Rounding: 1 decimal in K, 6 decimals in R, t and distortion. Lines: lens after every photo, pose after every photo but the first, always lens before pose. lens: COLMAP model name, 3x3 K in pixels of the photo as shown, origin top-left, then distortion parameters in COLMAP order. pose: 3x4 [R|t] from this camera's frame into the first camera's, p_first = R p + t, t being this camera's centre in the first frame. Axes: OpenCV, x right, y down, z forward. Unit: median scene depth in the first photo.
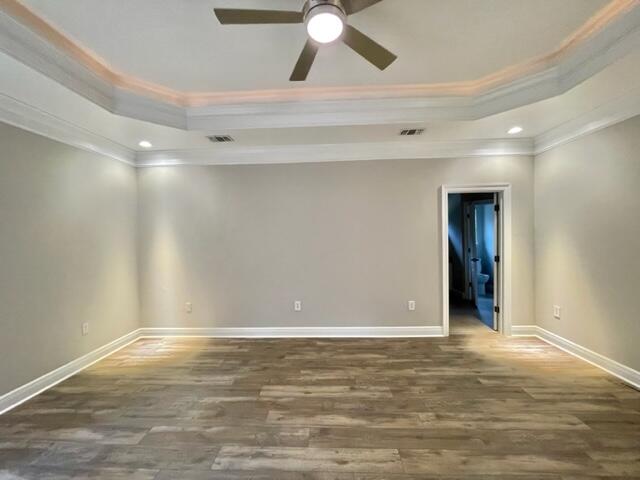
lens RADIAL K [[259.0, 0, 318.4], [0, 259.0, 241.0], [0, 0, 1]] dist [-0.003459, 0.000062]
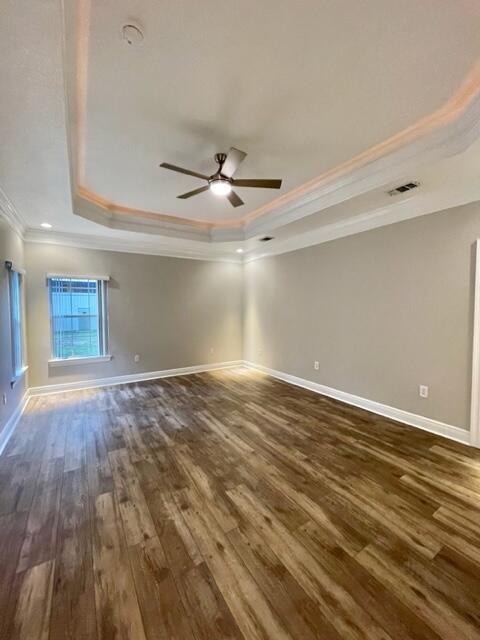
lens RADIAL K [[259.0, 0, 238.8], [0, 259.0, 319.6], [0, 0, 1]] dist [-0.003459, 0.000062]
pose [[0.562007, 0.055704, -0.825255, 0.979224], [-0.023996, 0.998408, 0.051051, -0.014905], [0.826784, -0.008889, 0.562449, 0.060098]]
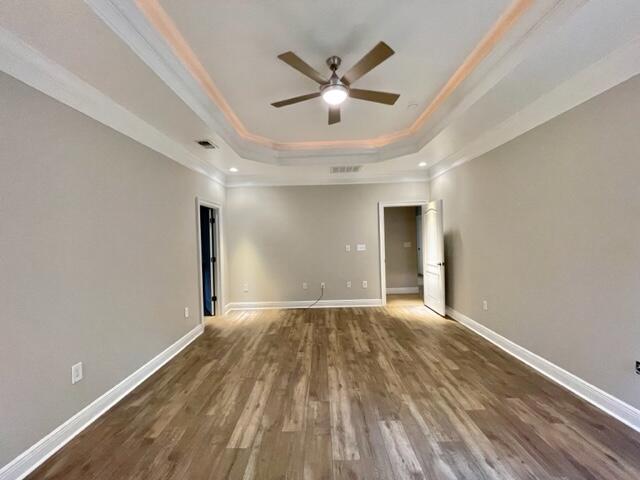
lens RADIAL K [[259.0, 0, 318.4], [0, 259.0, 238.8], [0, 0, 1]] dist [-0.003459, 0.000062]
pose [[-0.032681, 0.014423, 0.999362, -0.907429], [0.050640, 0.998636, -0.012756, 0.011309], [-0.998182, 0.050191, -0.033367, 0.726158]]
